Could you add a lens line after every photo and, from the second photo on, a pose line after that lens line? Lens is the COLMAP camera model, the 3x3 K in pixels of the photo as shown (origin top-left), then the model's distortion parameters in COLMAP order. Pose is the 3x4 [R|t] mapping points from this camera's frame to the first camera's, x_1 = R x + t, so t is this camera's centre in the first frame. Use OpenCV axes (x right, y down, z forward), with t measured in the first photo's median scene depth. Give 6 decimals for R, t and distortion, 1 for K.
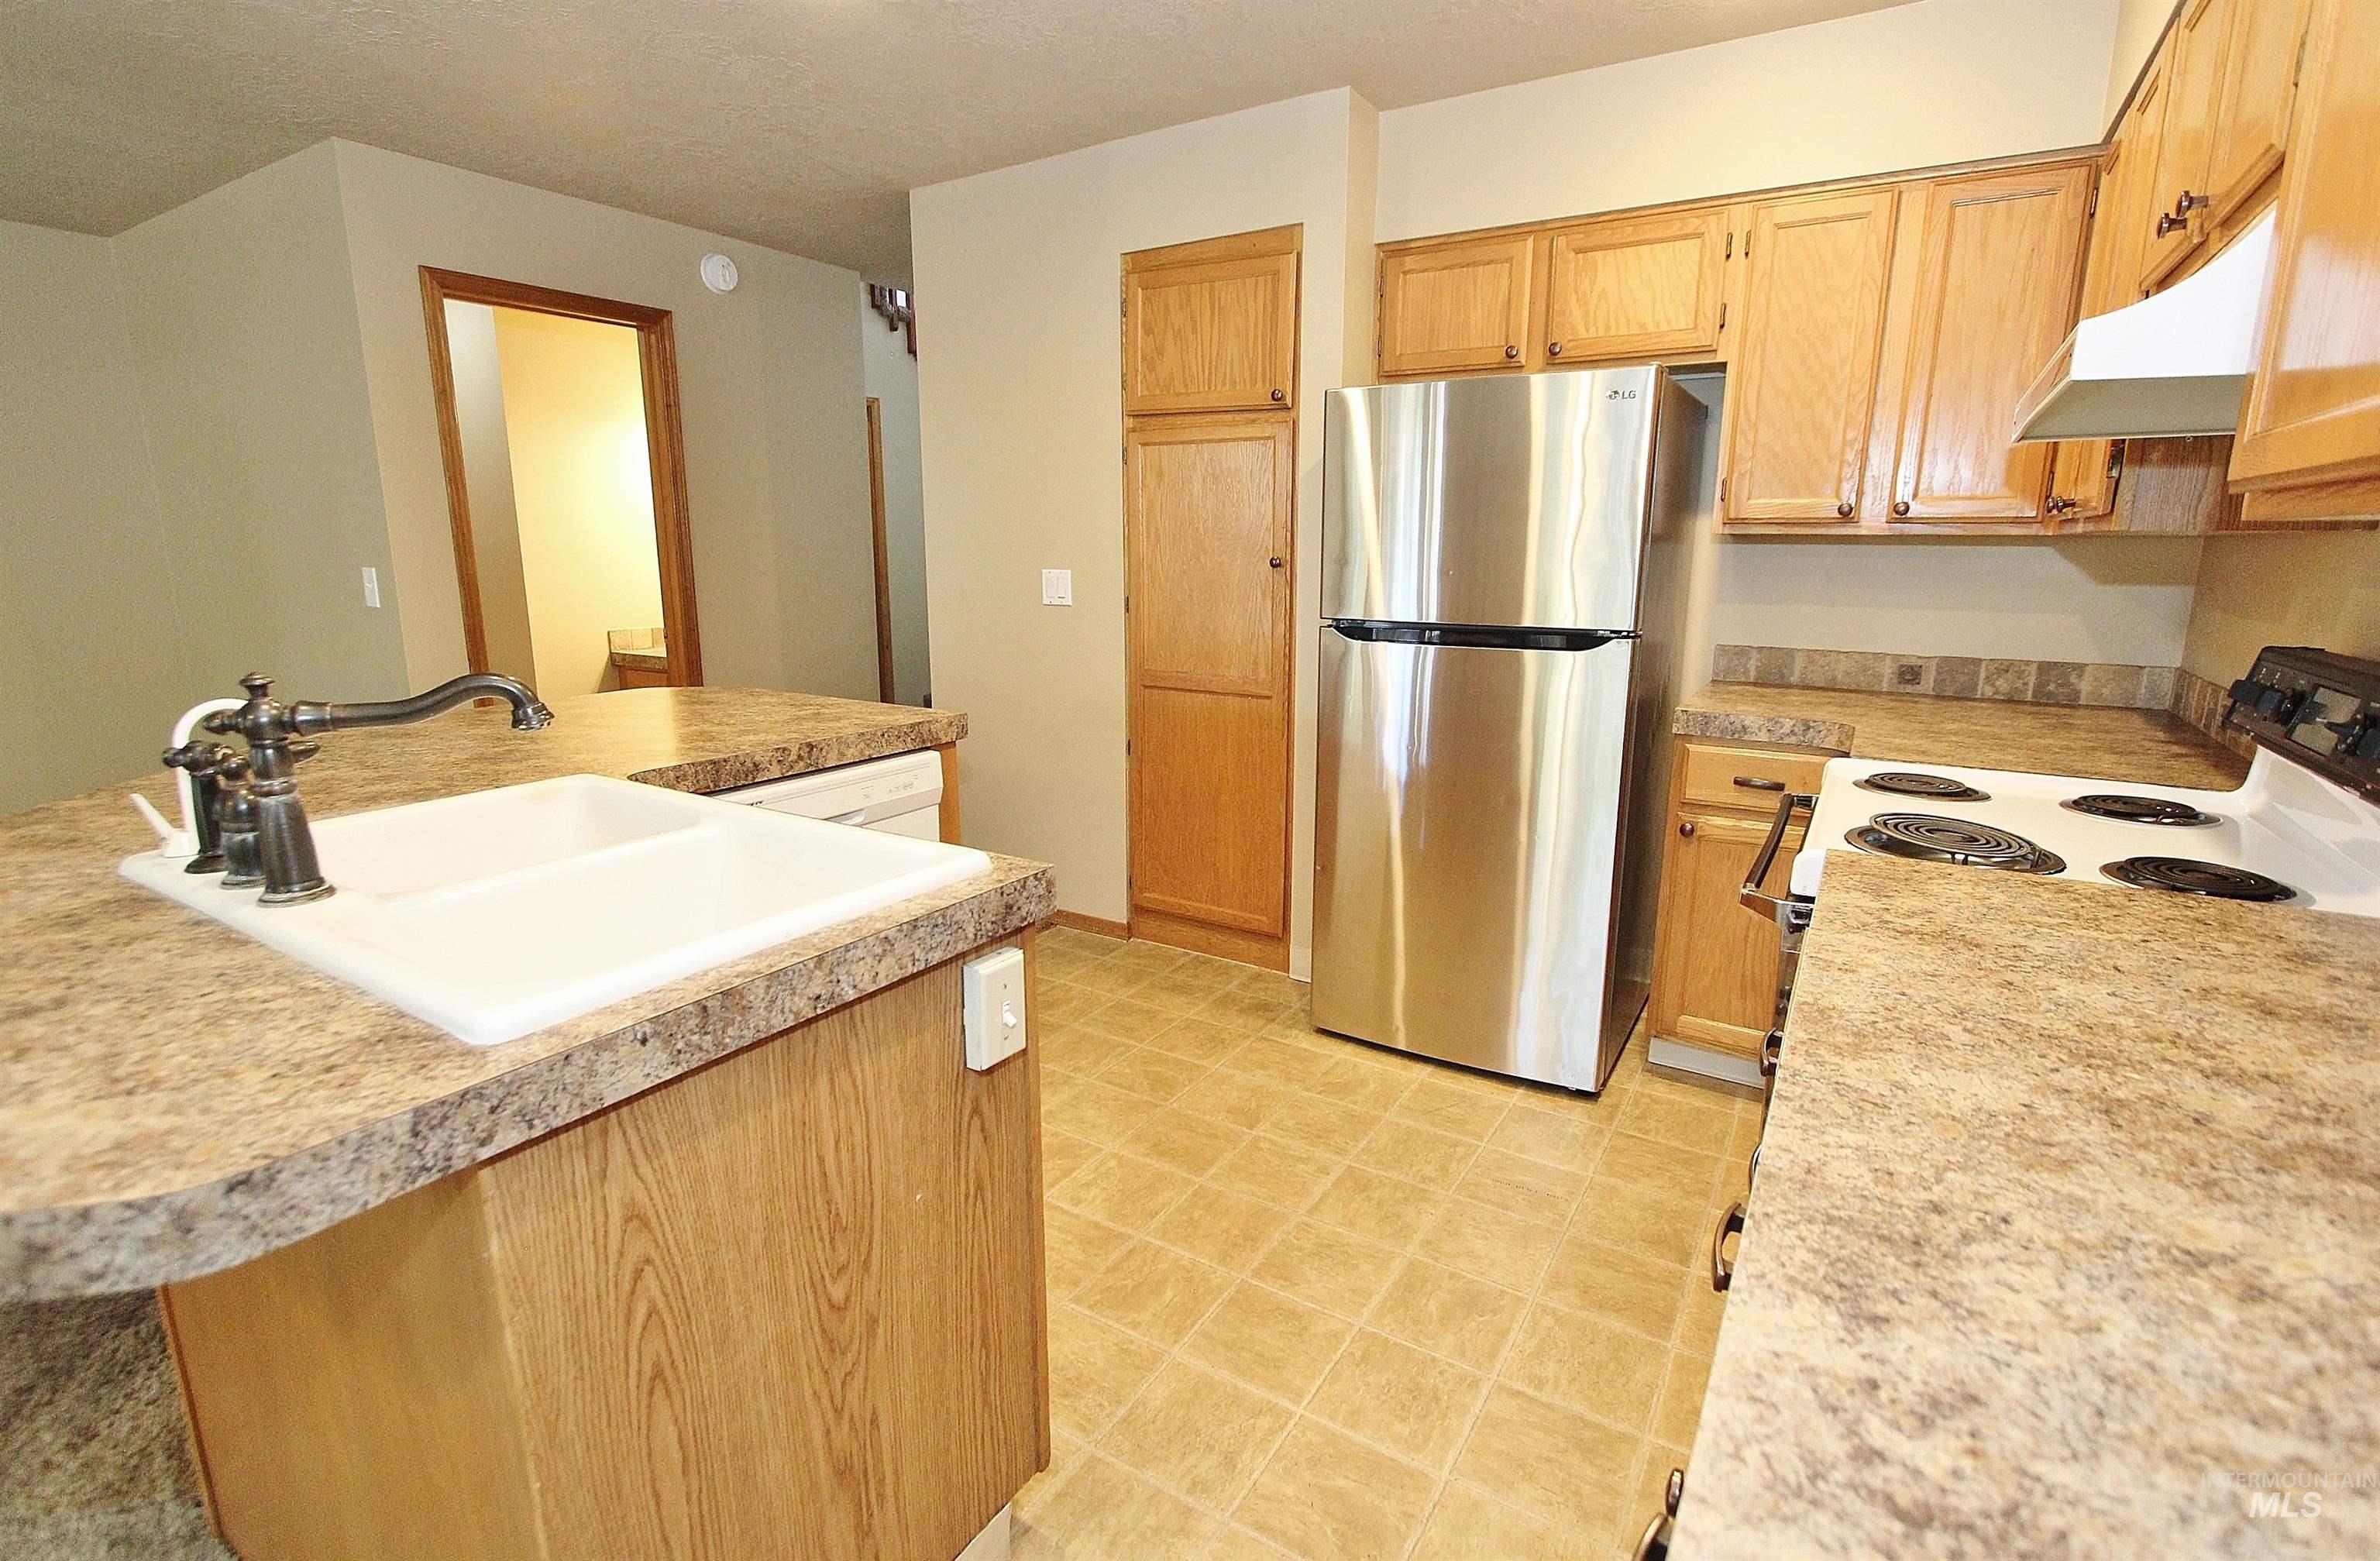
lens RADIAL K [[1102.0, 0, 1179.6], [0, 1102.0, 778.2], [0, 0, 1]] dist [-0.017822, 0.003304]
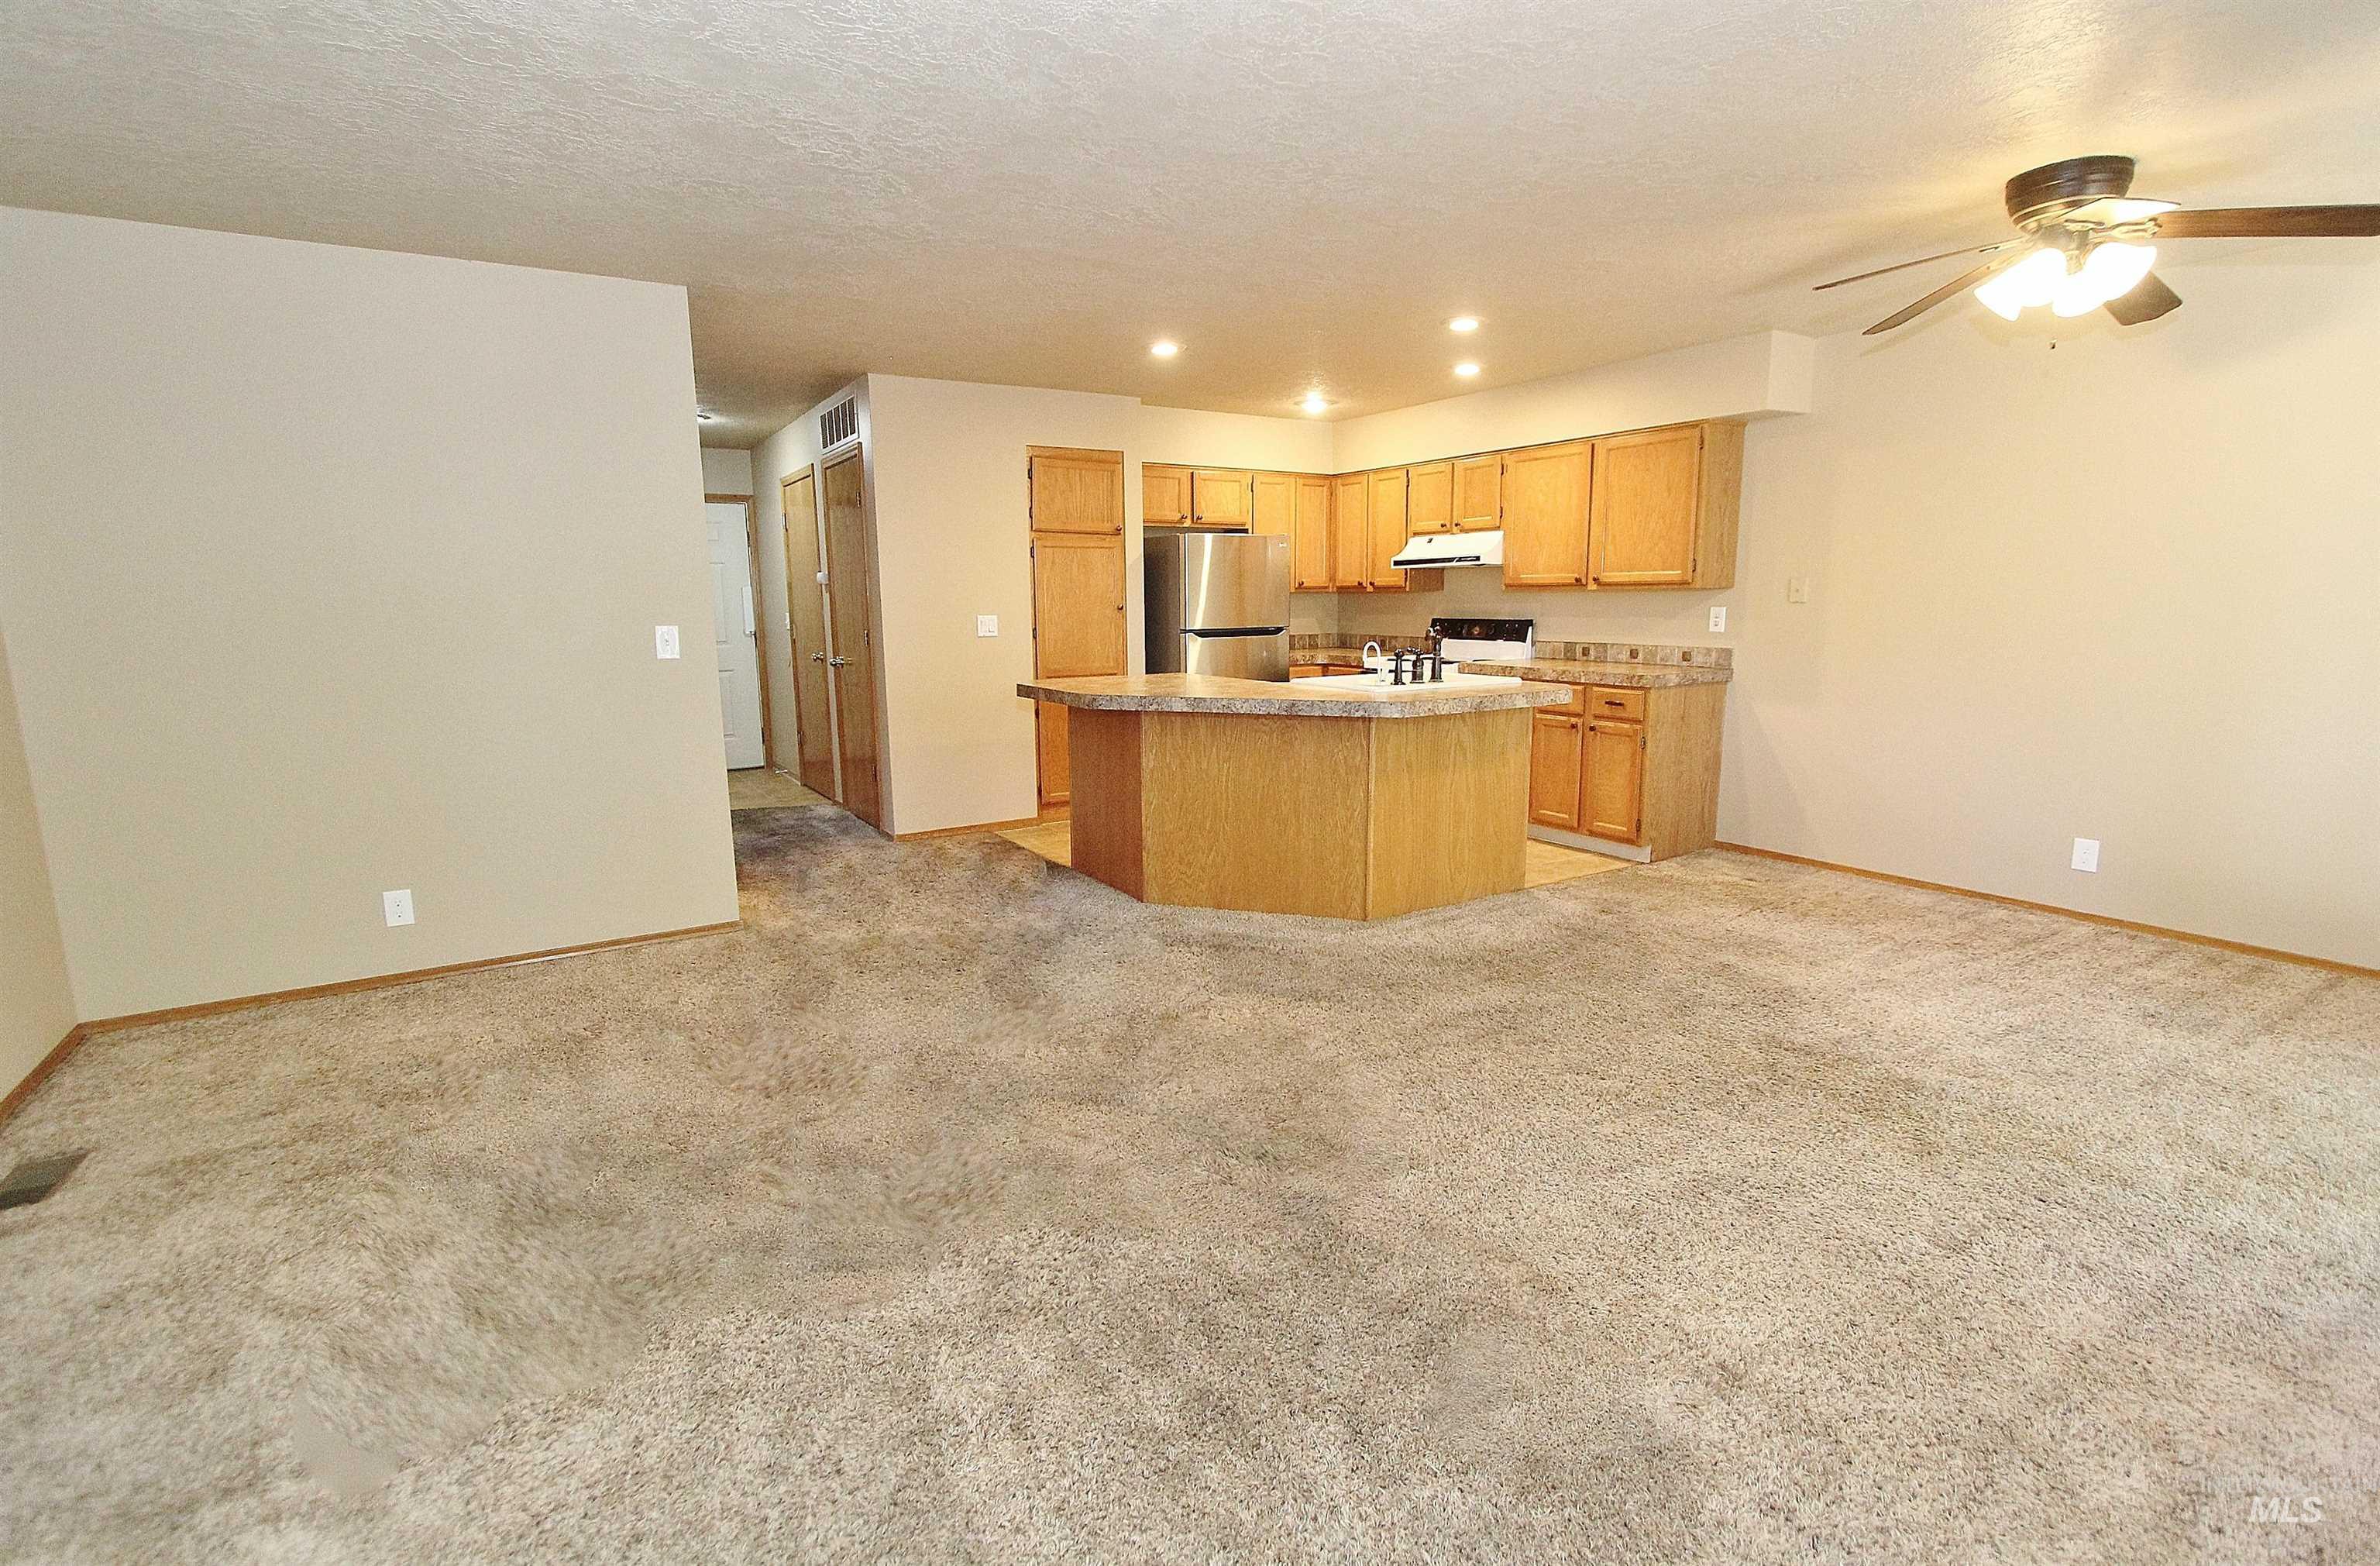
lens RADIAL K [[1102.1, 0, 1185.8], [0, 1102.1, 785.7], [0, 0, 1]] dist [-0.017822, 0.003304]
pose [[0.440777, -0.159336, 0.883361, -1.977989], [0.198278, 0.977092, 0.077306, -0.005535], [-0.875443, 0.141076, 0.462273, -0.018258]]
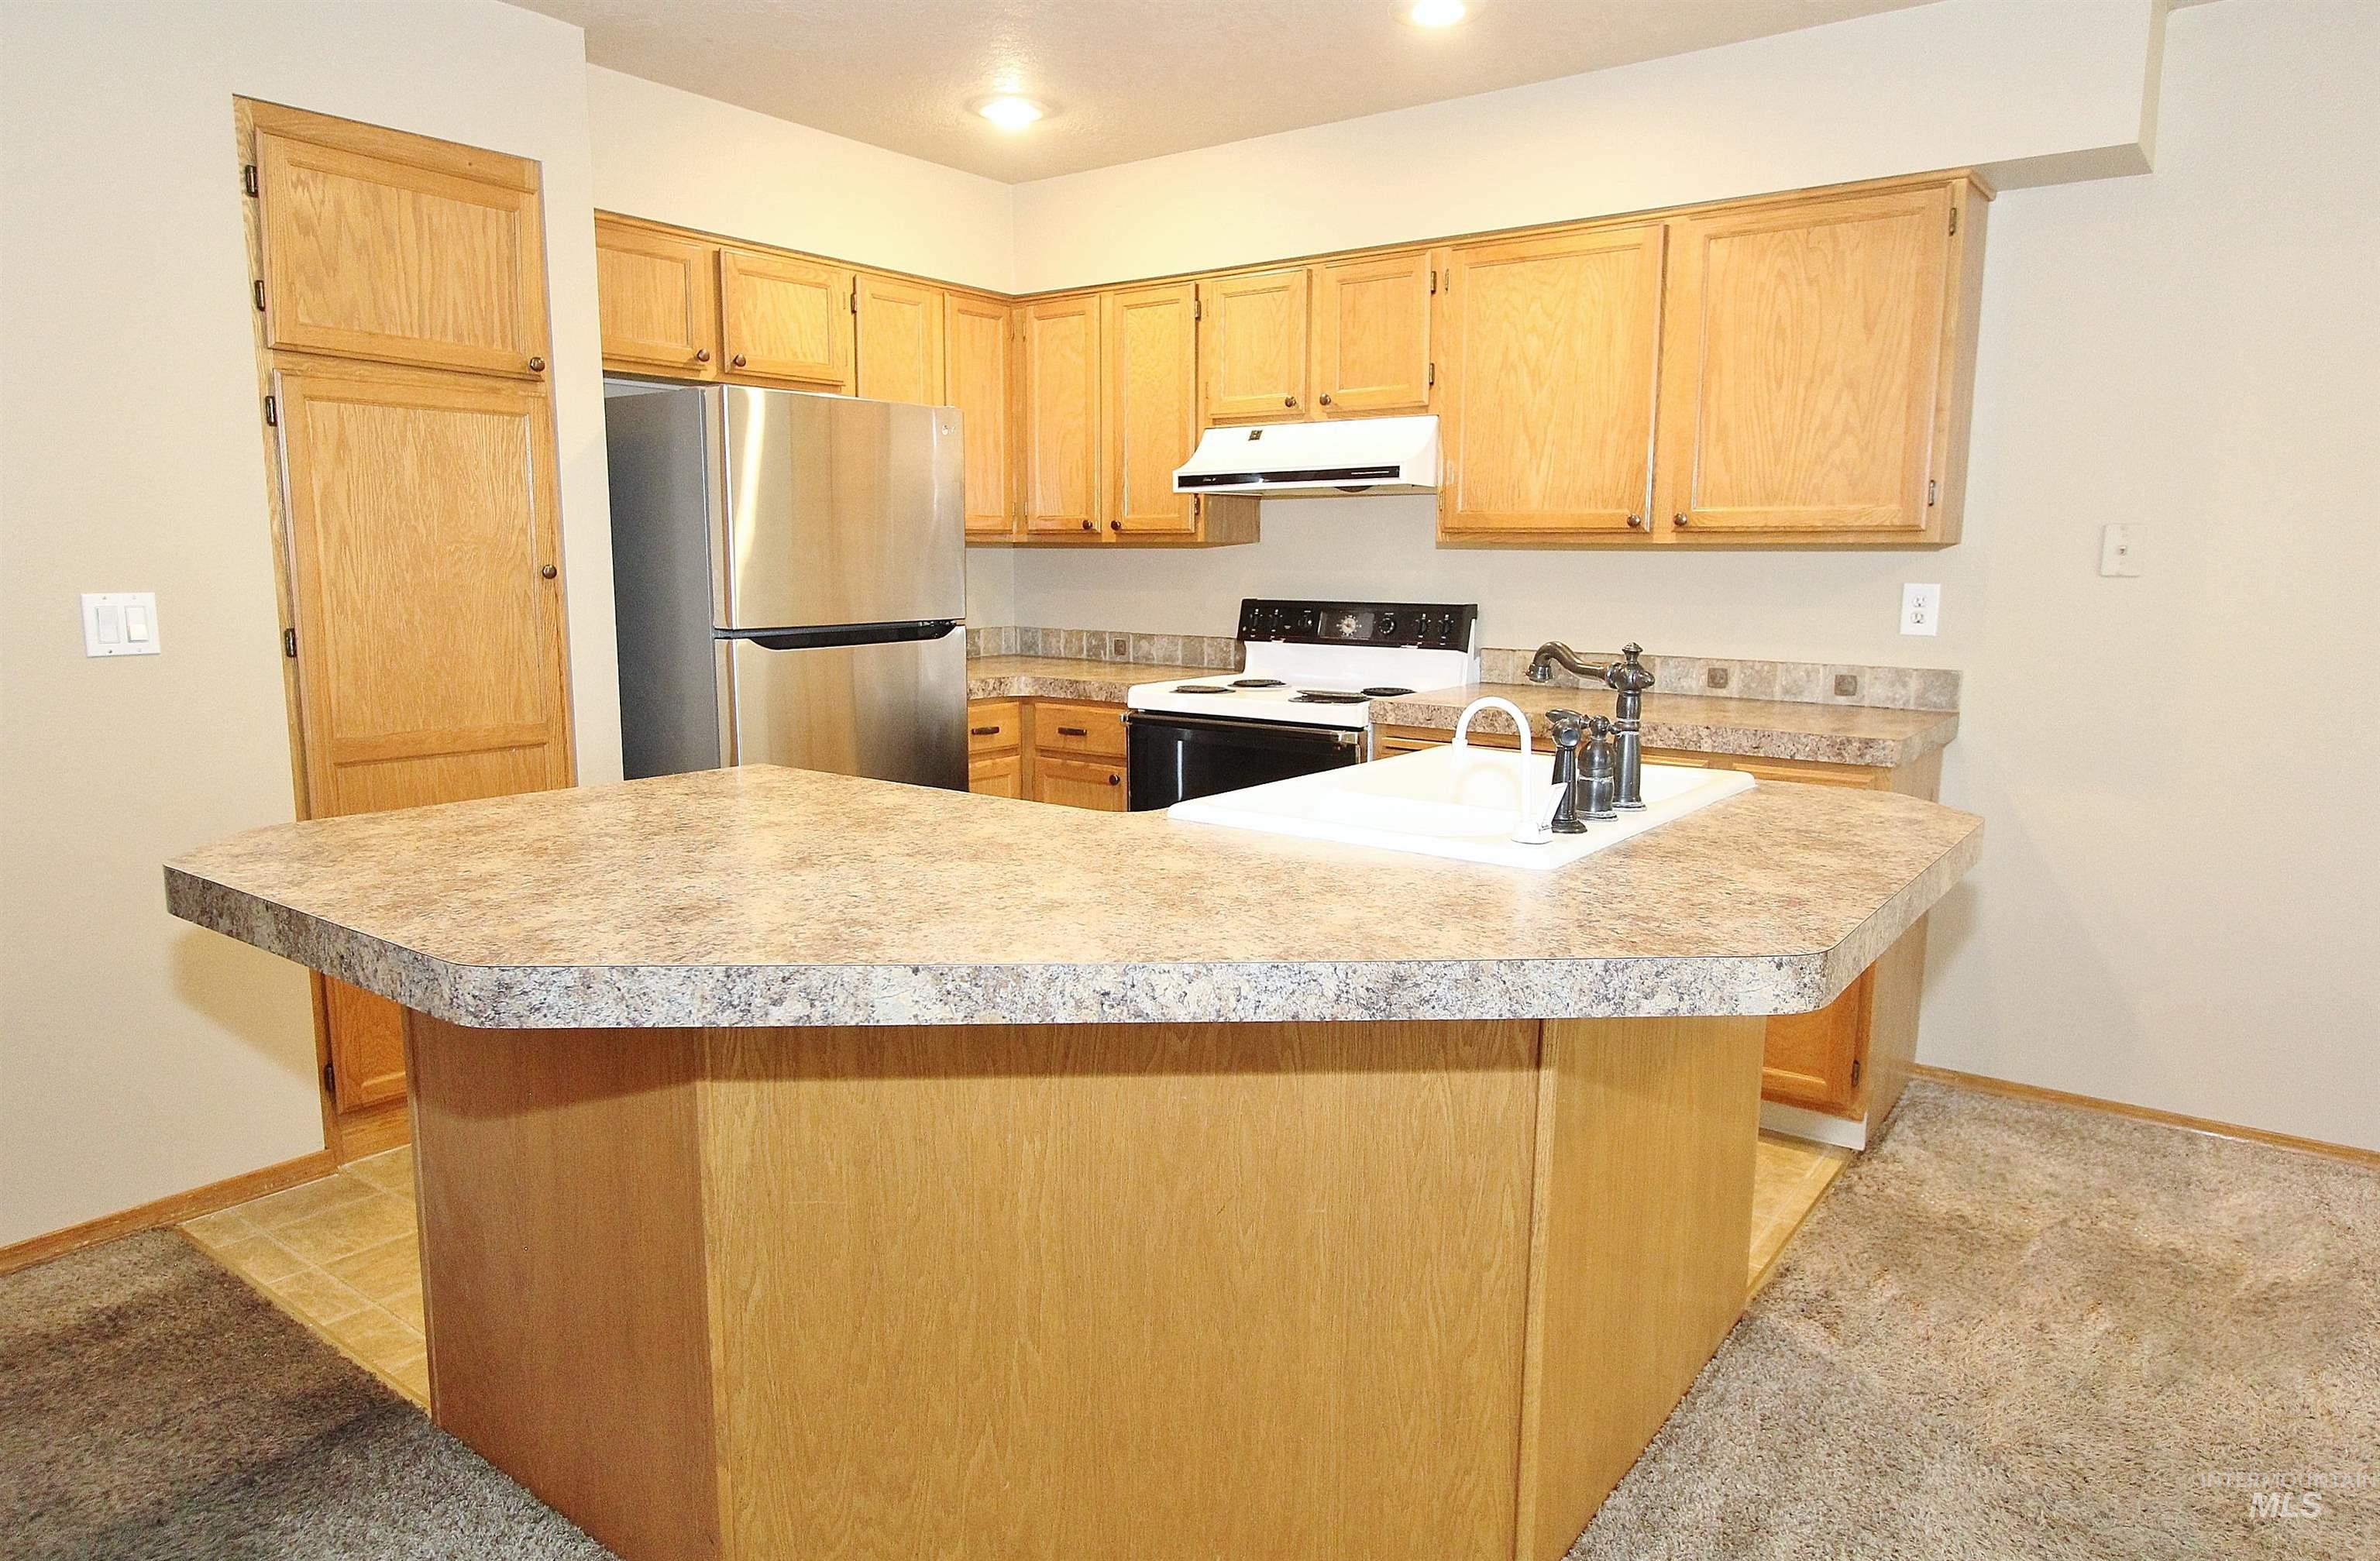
lens RADIAL K [[1469.7, 0, 1186.5], [0, 1469.7, 777.3], [0, 0, 1]] dist [-0.015891, 0.012296]
pose [[0.084086, -0.152841, 0.984667, -1.065151], [0.203012, 0.970069, 0.133239, -0.113294], [-0.975559, 0.188696, 0.112597, 0.524163]]
